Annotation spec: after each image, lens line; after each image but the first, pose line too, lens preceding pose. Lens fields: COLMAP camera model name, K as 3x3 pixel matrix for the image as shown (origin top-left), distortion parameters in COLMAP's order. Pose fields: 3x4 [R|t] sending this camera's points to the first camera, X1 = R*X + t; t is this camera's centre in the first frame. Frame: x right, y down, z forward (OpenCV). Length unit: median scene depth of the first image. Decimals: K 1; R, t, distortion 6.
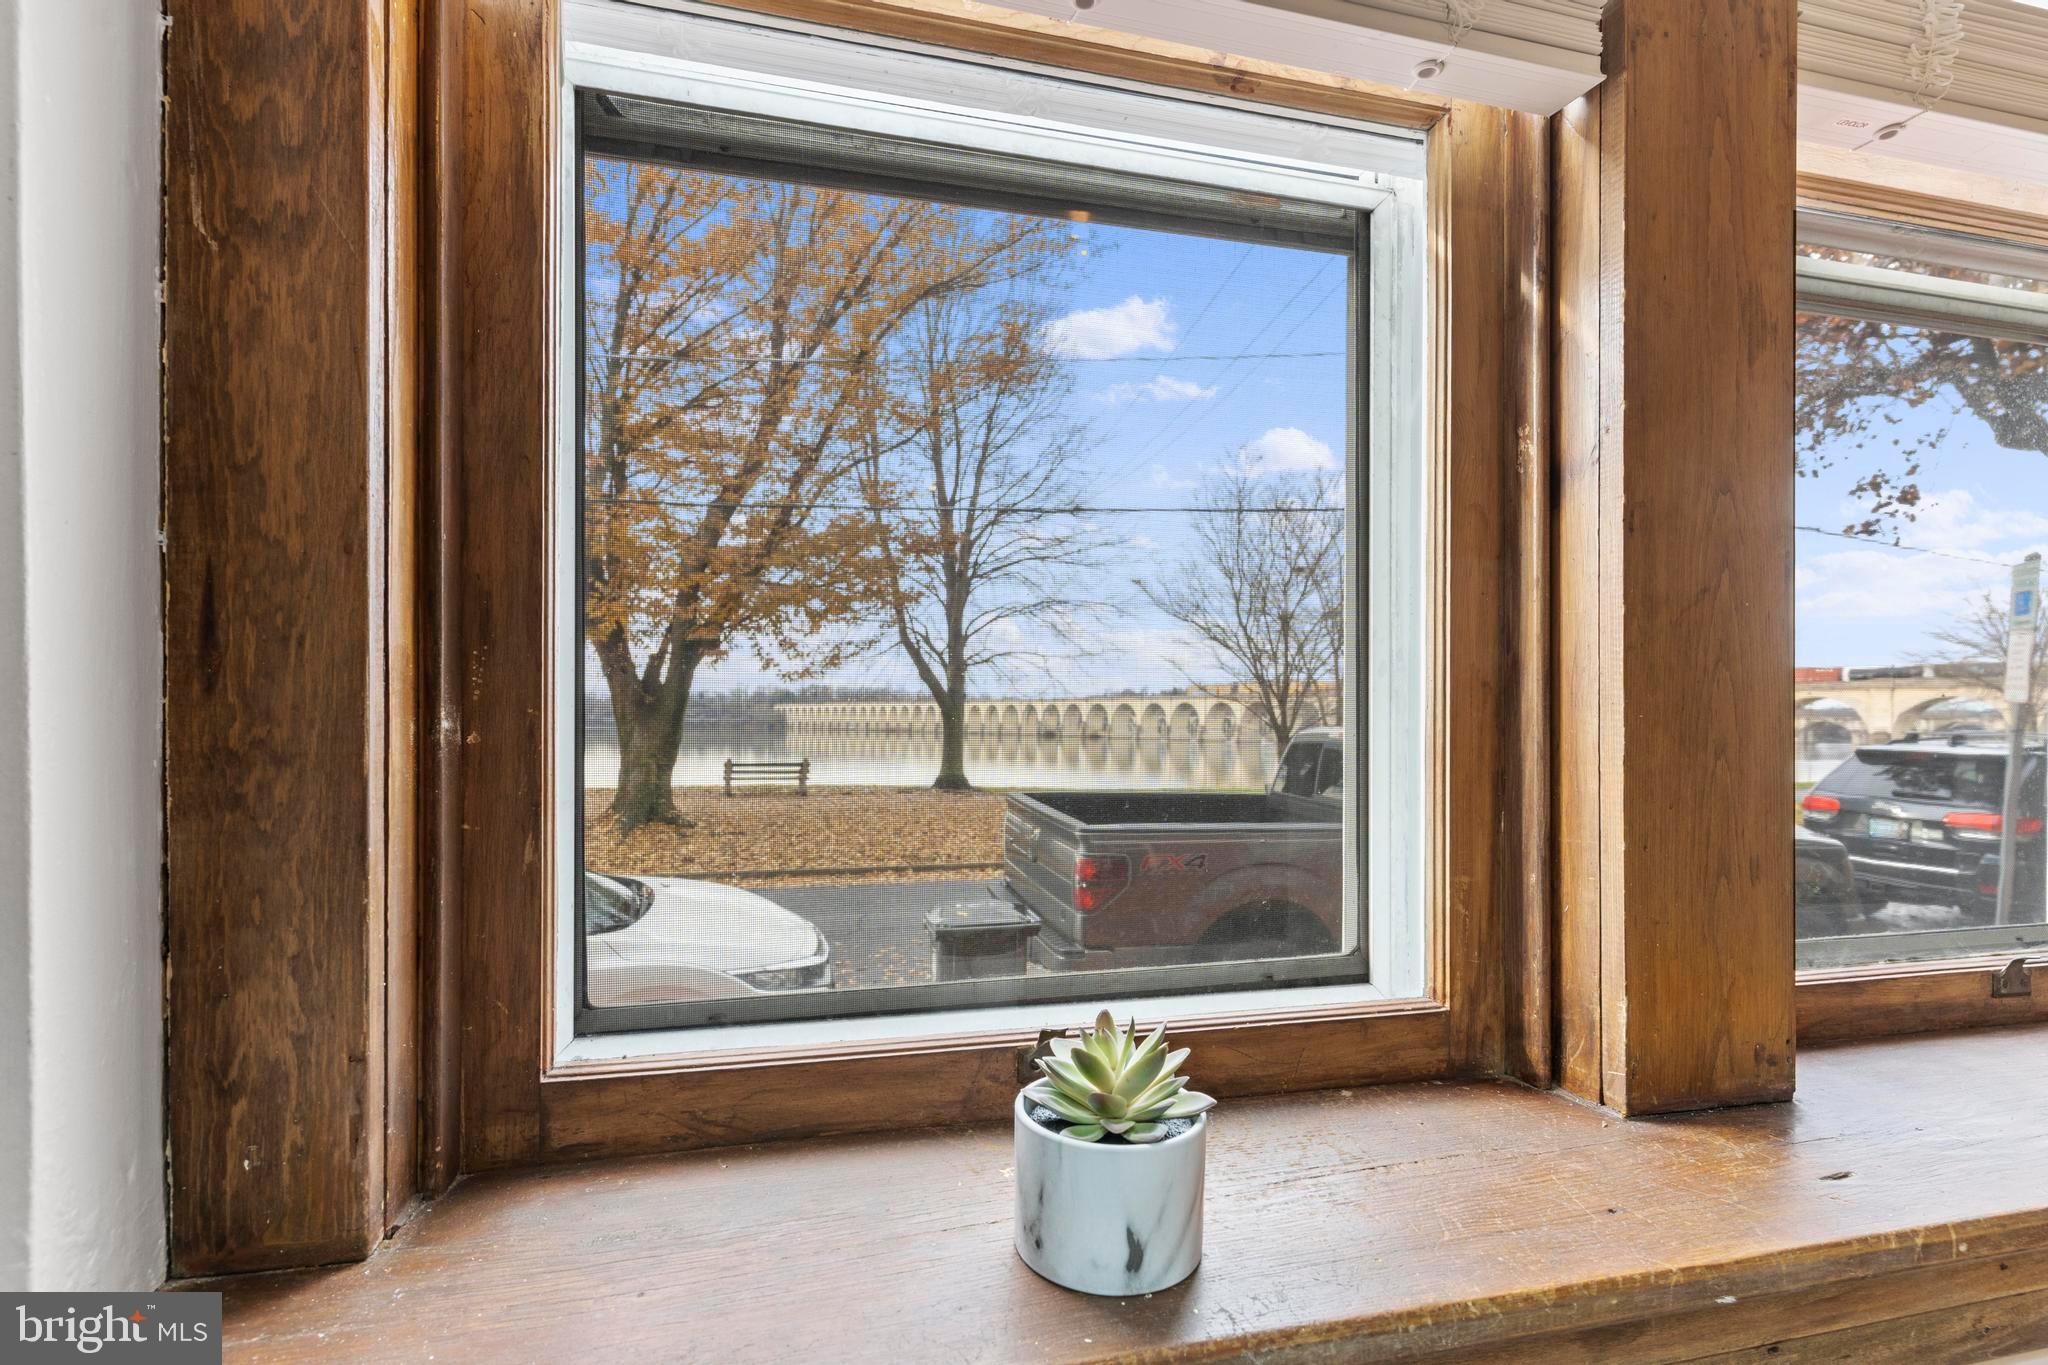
lens RADIAL K [[975.2, 0, 1028.3], [0, 975.2, 718.0], [0, 0, 1]] dist [0.000192, 0.001486]
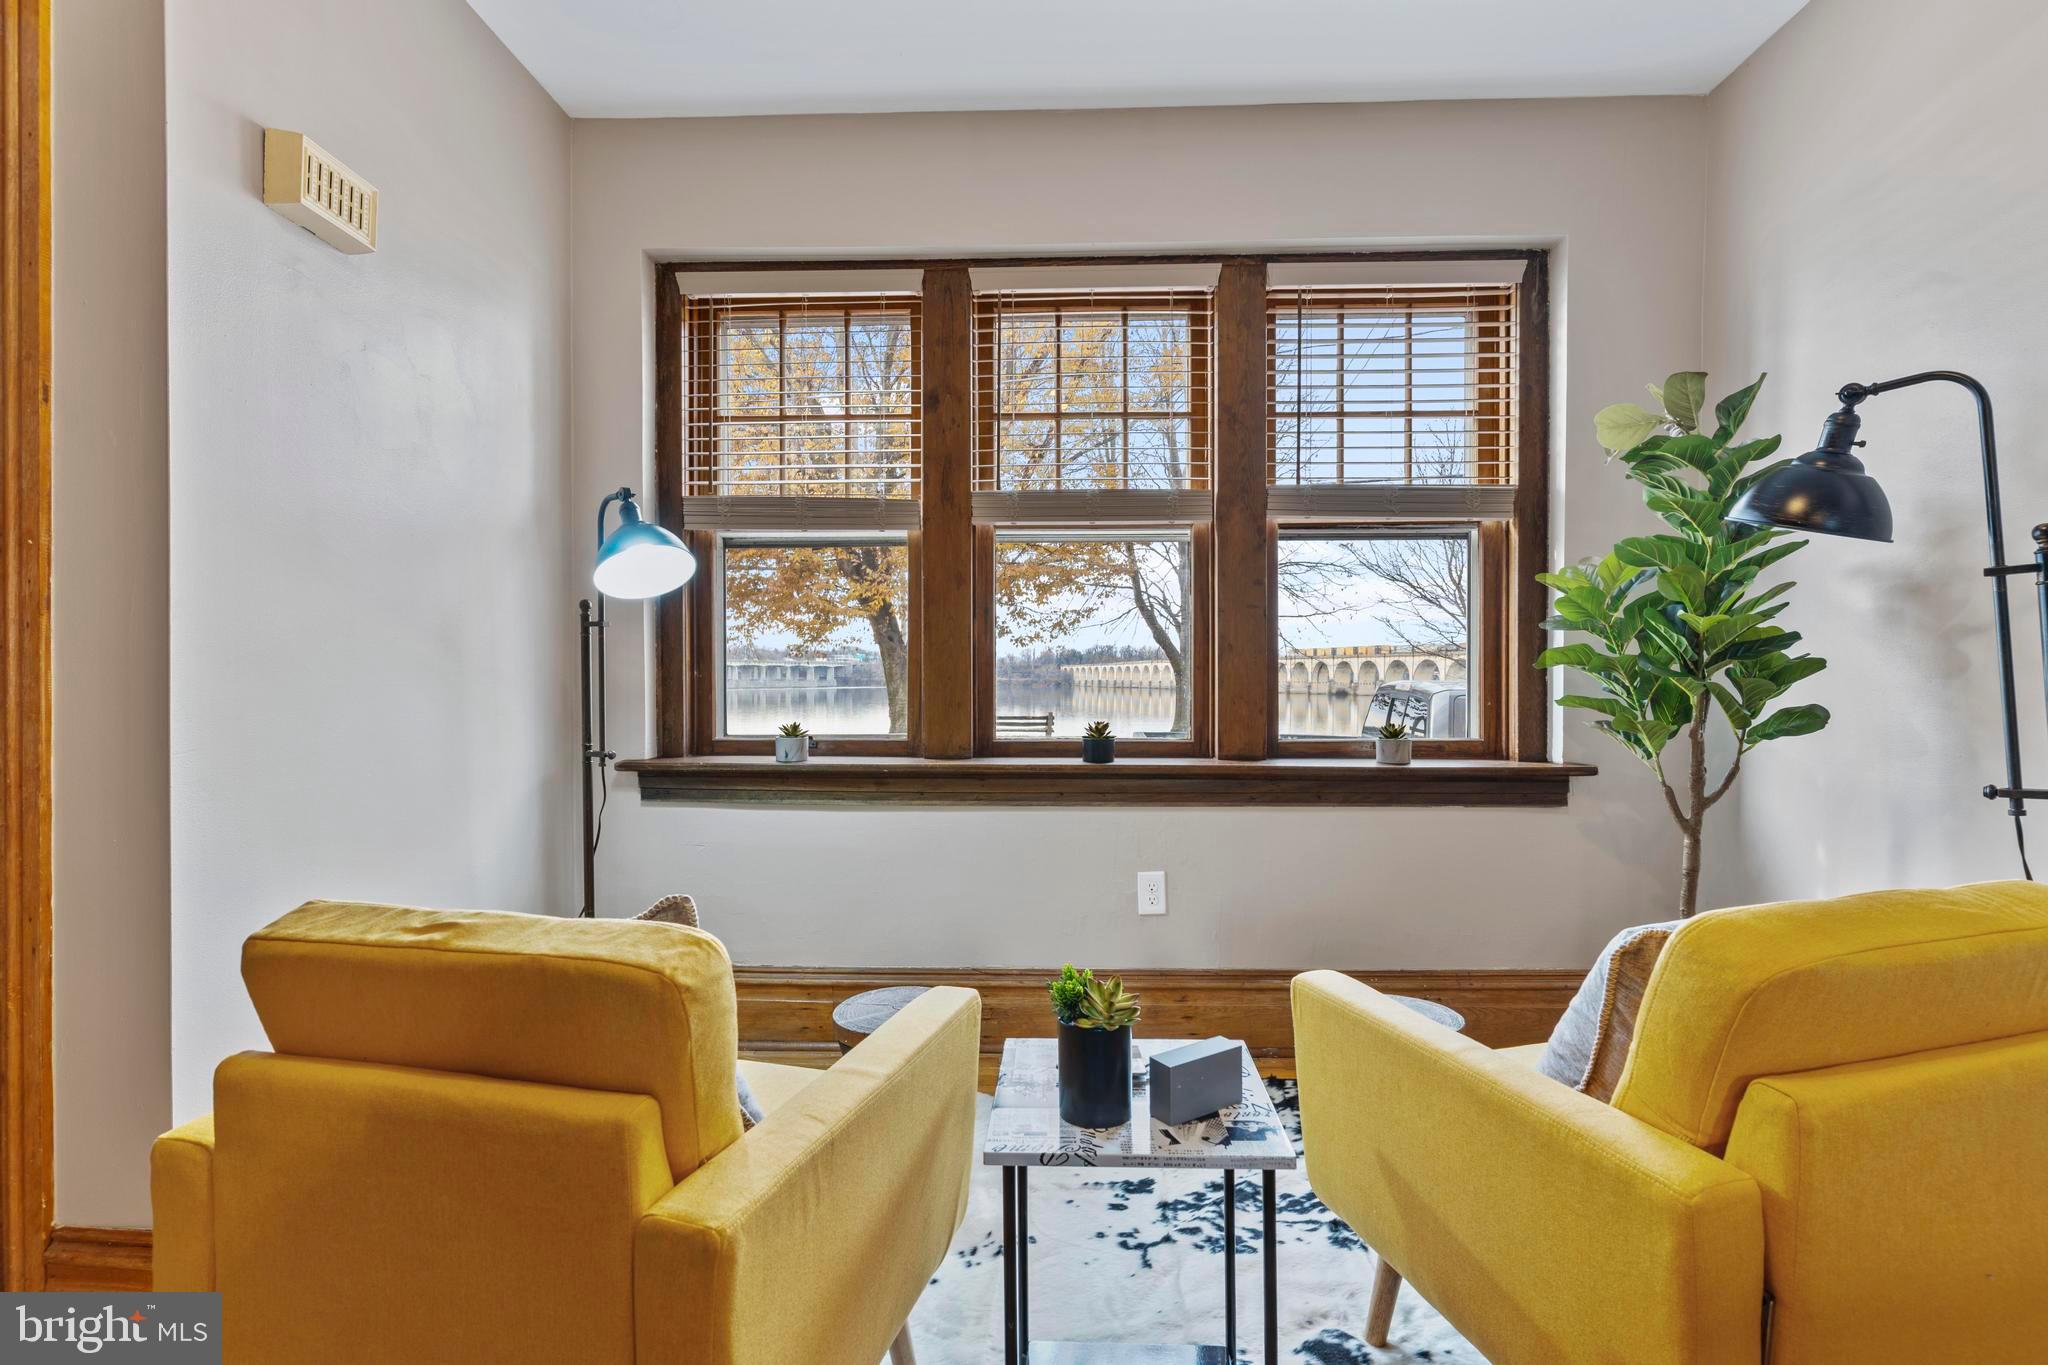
lens RADIAL K [[975.2, 0, 1013.2], [0, 975.2, 681.2], [0, 0, 1]] dist [0.000192, 0.001486]
pose [[0.954836, -0.003376, -0.297115, 0.089022], [0.004730, 0.999981, 0.003835, 0.001390], [0.297097, -0.005067, 0.954834, -0.120798]]
